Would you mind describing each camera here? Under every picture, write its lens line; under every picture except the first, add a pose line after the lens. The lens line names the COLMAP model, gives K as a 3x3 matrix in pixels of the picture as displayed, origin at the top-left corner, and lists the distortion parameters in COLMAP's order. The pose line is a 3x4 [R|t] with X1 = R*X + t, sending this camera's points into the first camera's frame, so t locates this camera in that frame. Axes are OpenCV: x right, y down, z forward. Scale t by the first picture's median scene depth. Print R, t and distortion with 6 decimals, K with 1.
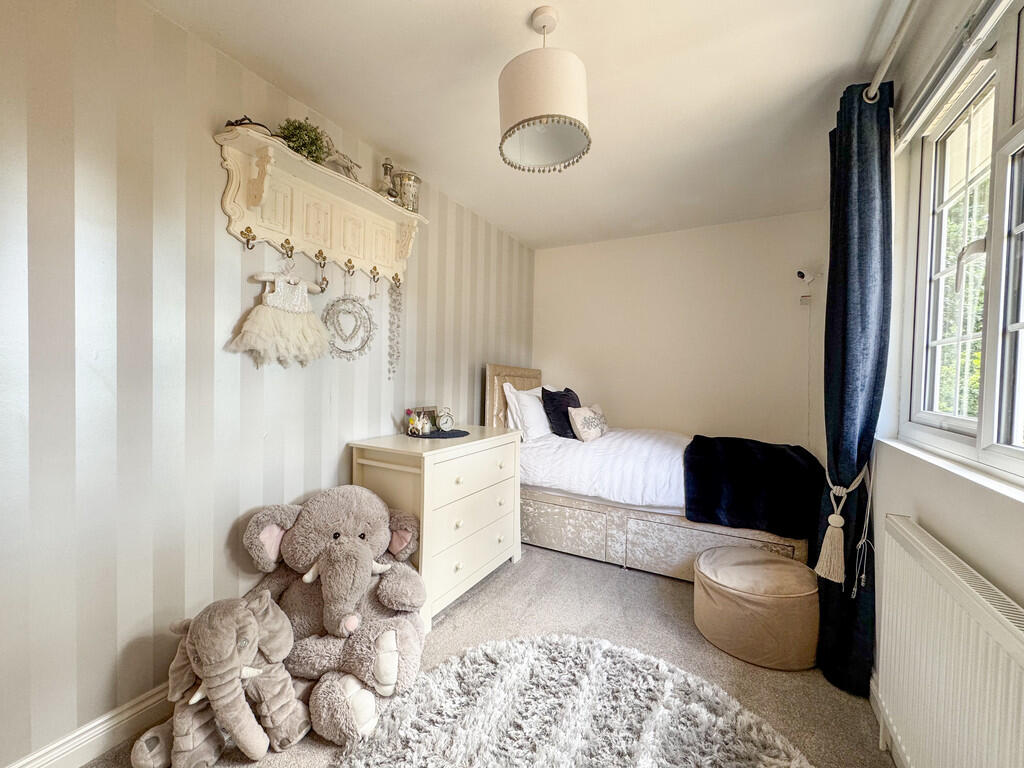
lens RADIAL K [[411.4, 0, 510.1], [0, 411.4, 381.9], [0, 0, 1]] dist [-0.006163, 0.000602]
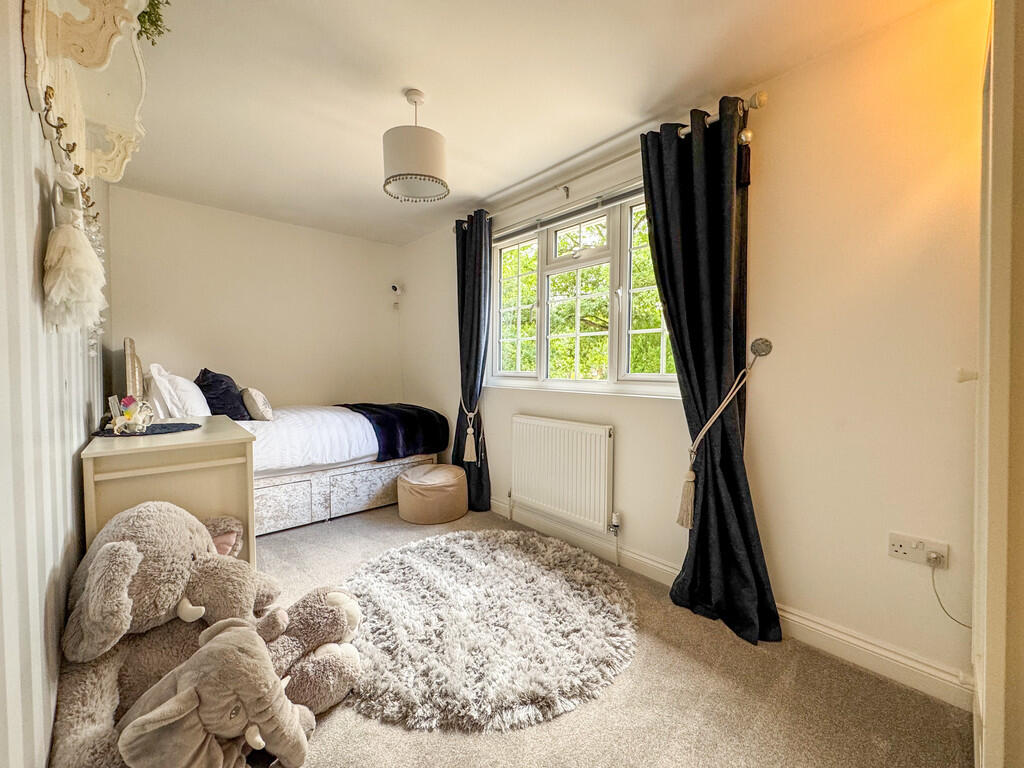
lens RADIAL K [[411.4, 0, 513.8], [0, 411.4, 382.5], [0, 0, 1]] dist [-0.006163, 0.000602]
pose [[0.321090, -0.051153, 0.945666, -0.906560], [0.016618, 0.998691, 0.048379, 0.021843], [-0.946903, 0.000181, 0.321519, 0.181993]]
